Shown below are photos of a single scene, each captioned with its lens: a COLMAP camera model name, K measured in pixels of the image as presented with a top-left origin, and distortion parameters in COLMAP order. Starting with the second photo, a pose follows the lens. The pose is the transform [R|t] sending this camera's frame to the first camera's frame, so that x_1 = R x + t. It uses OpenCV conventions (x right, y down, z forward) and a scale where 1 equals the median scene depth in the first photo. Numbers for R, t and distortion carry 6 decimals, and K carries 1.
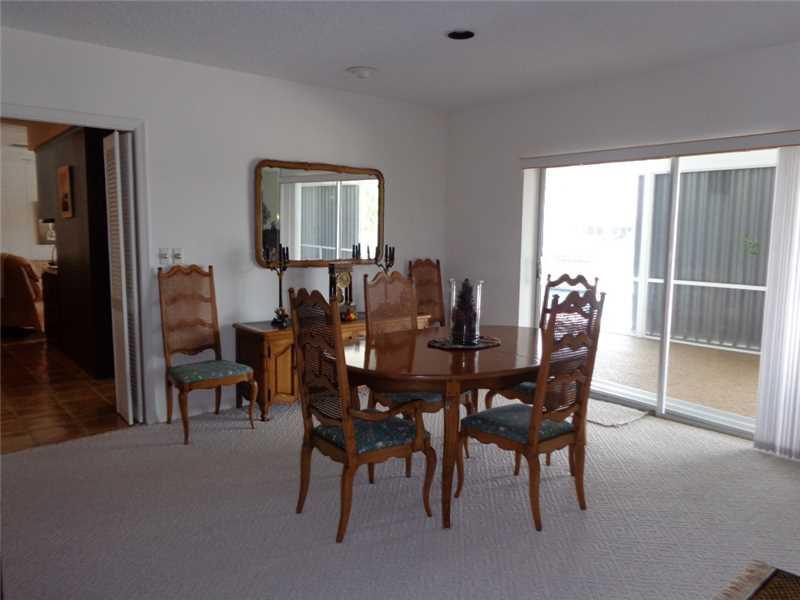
lens RADIAL K [[594.6, 0, 406.8], [0, 594.6, 298.1], [0, 0, 1]] dist [-0.003820, 0.000018]
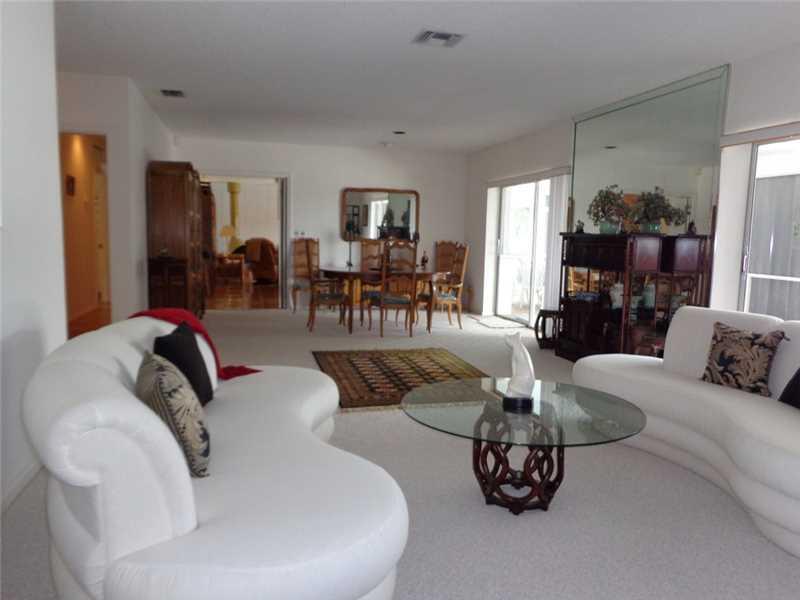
lens RADIAL K [[594.6, 0, 406.8], [0, 594.6, 298.1], [0, 0, 1]] dist [-0.003820, 0.000018]
pose [[0.900377, 0.055080, -0.431610, 0.856234], [-0.060139, 0.998188, 0.001929, 0.130502], [0.430934, 0.024220, 0.902058, -0.754255]]
